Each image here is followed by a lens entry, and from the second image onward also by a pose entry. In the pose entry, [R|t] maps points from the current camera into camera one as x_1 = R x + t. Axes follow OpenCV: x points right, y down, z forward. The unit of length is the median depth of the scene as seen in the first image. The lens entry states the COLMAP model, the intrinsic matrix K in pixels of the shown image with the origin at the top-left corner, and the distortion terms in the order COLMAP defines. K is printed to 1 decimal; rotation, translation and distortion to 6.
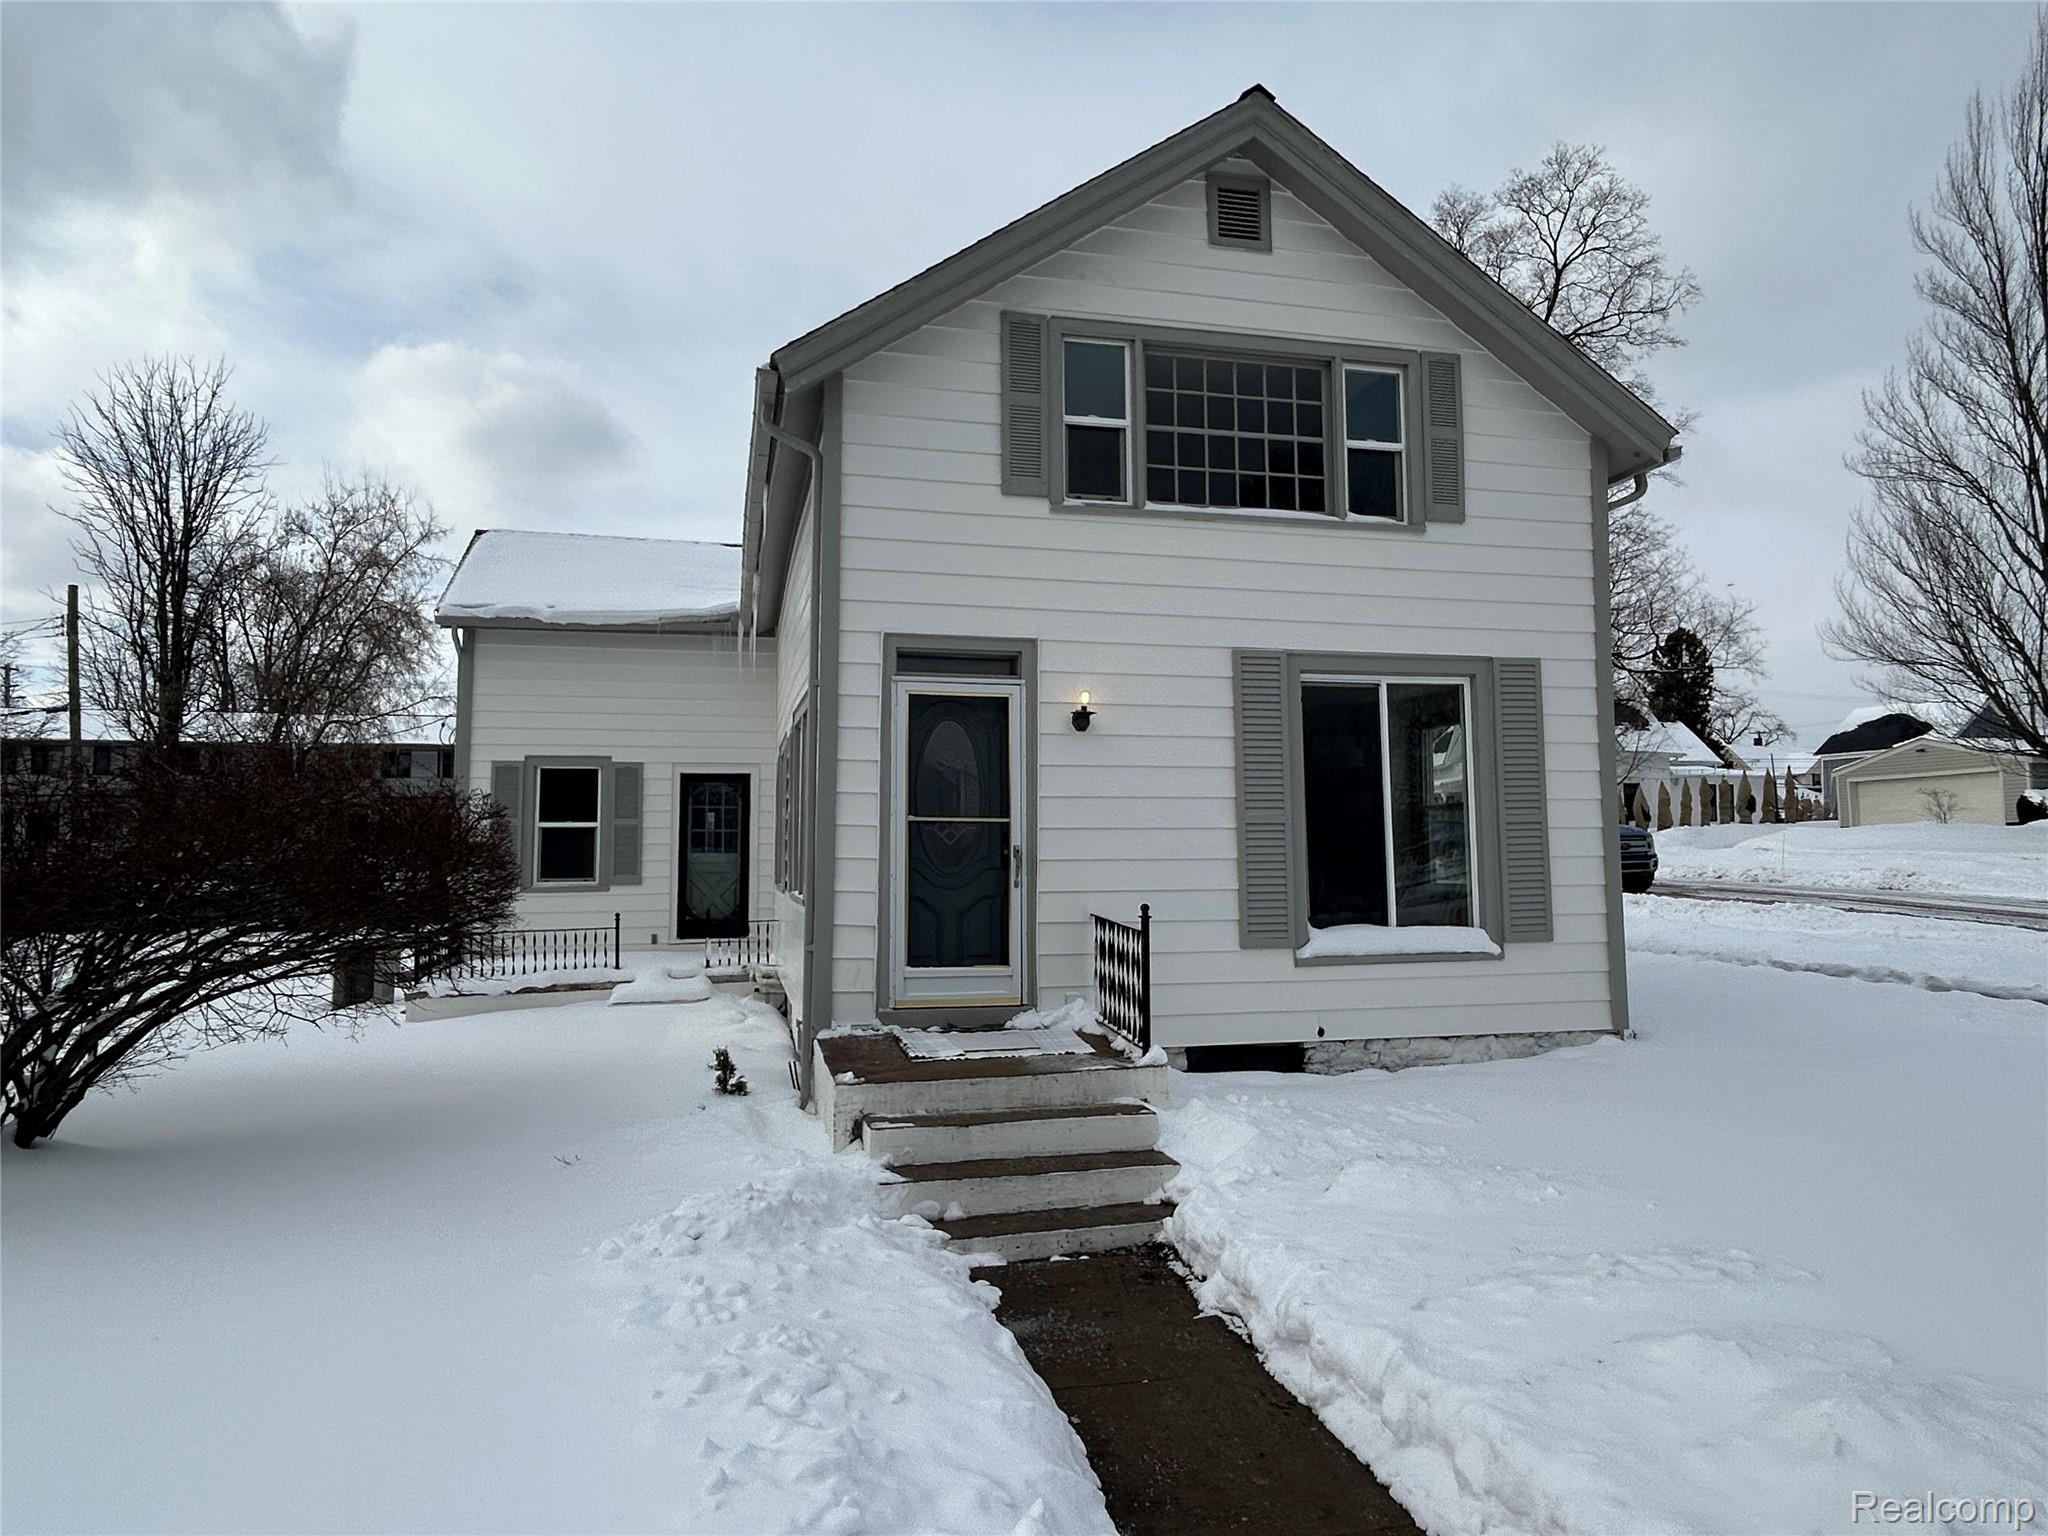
lens RADIAL K [[1197.5, 0, 1020.9], [0, 1197.5, 794.9], [0, 0, 1]] dist [0.000004, -0.000149]
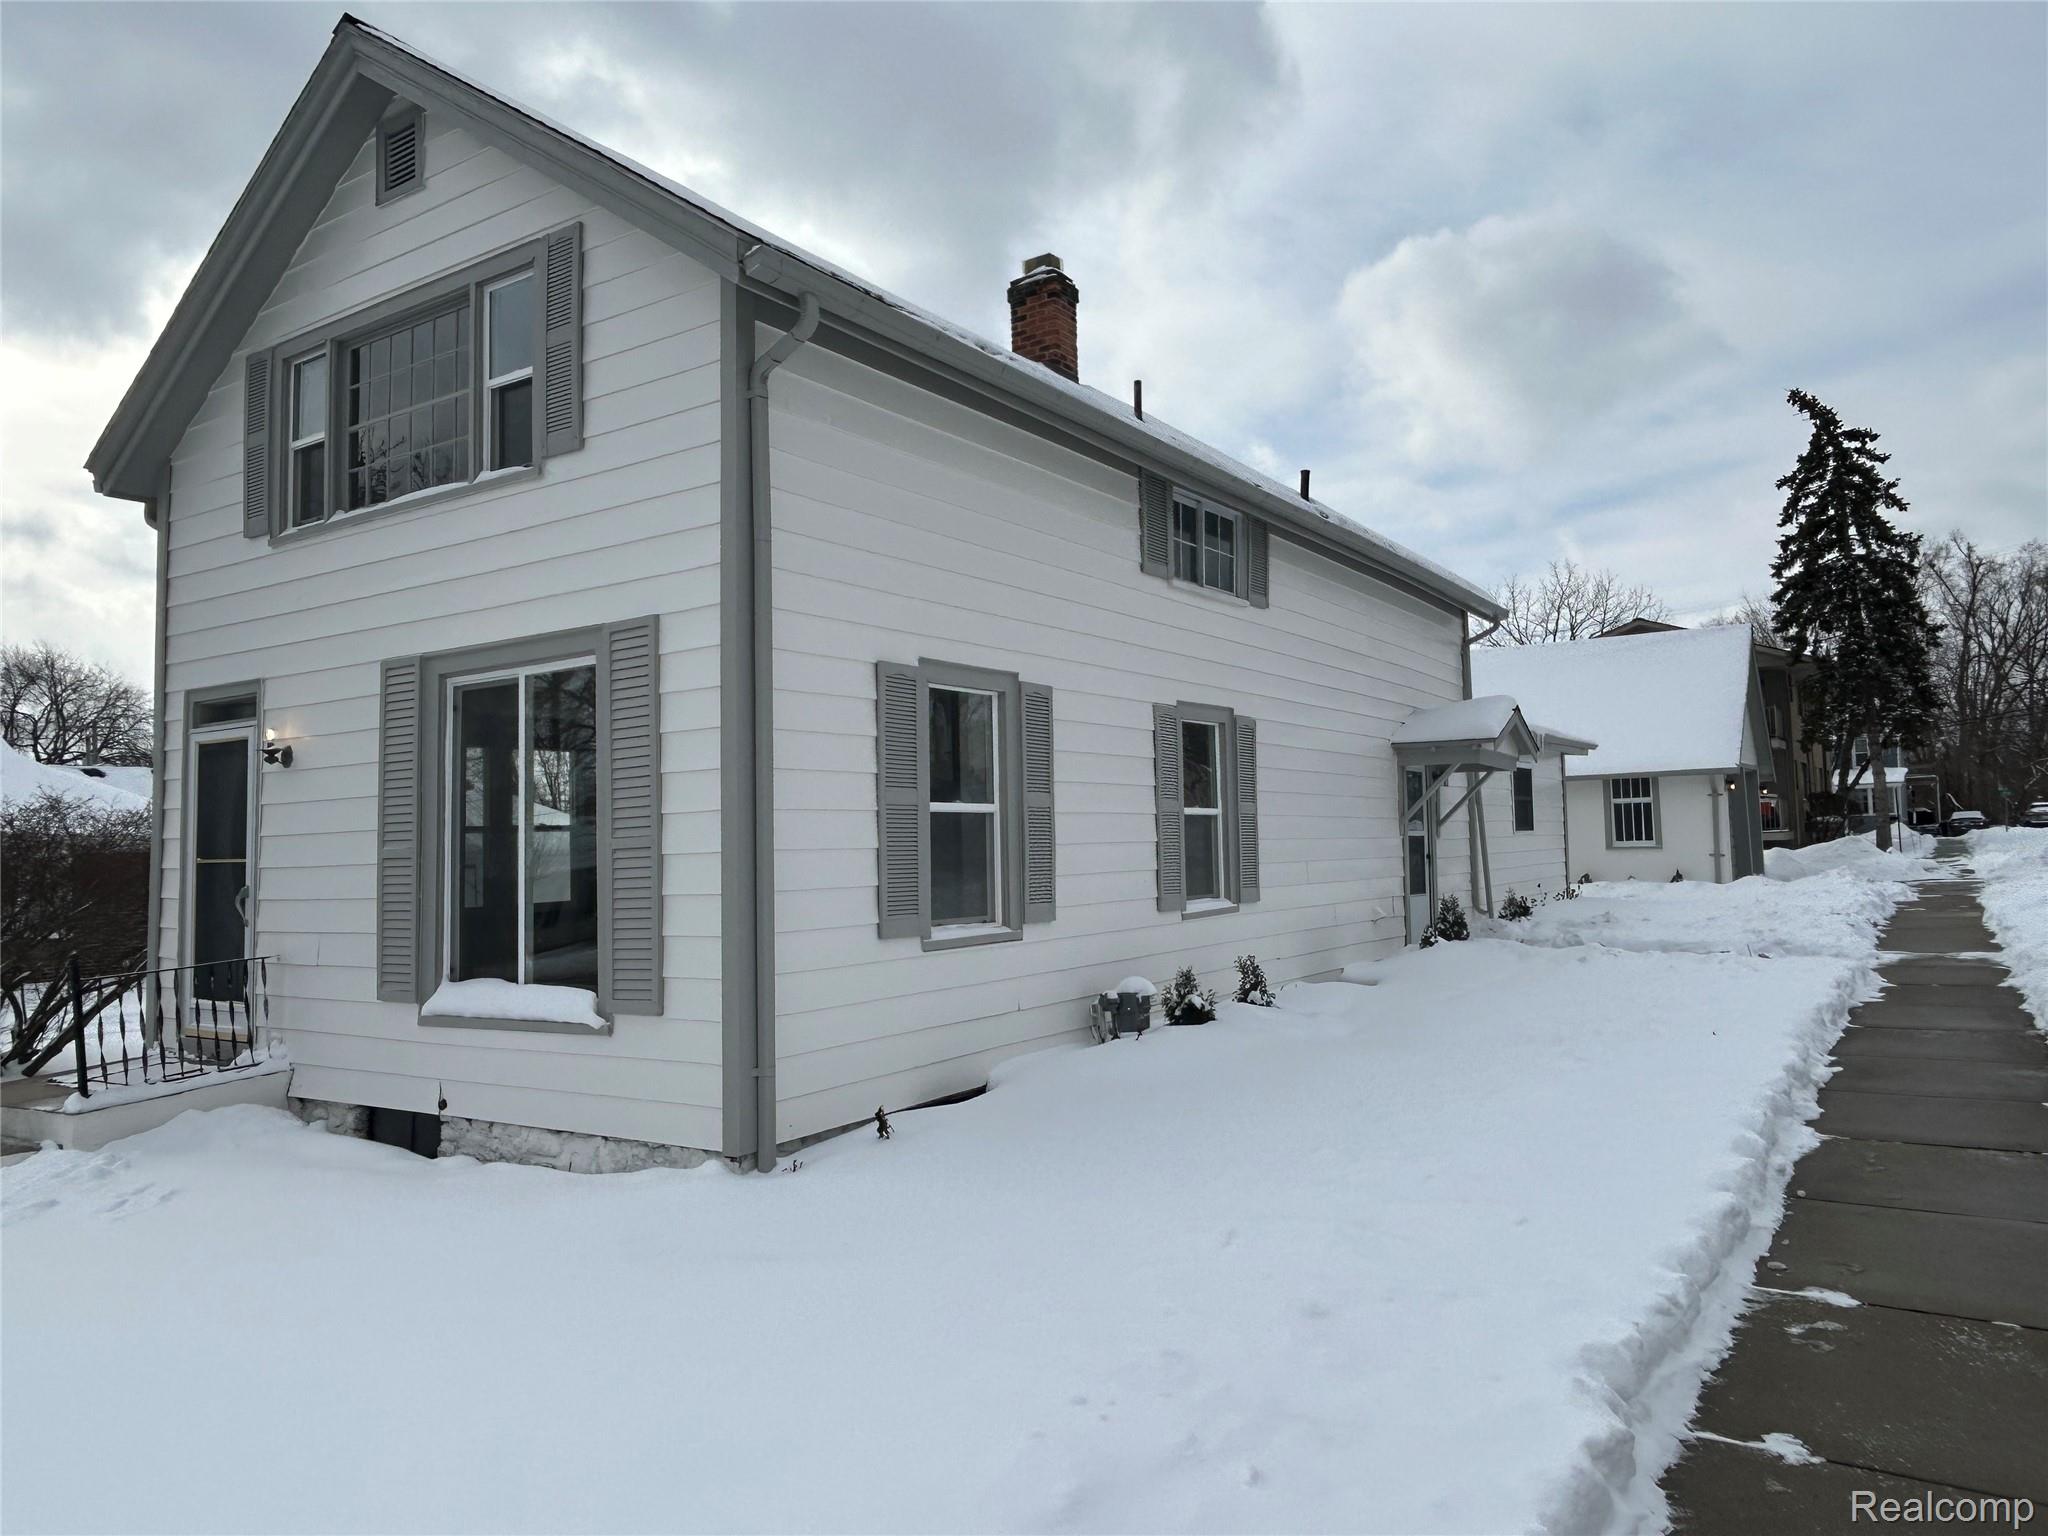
lens RADIAL K [[1420.0, 0, 1024.0], [0, 1420.0, 768.0], [0, 0, 1]] dist [0.004299, 0.001321]
pose [[0.688915, -0.051994, -0.722975, 1.222637], [0.072442, 0.997369, -0.002697, -0.006045], [0.721213, -0.050516, 0.690869, 0.591269]]
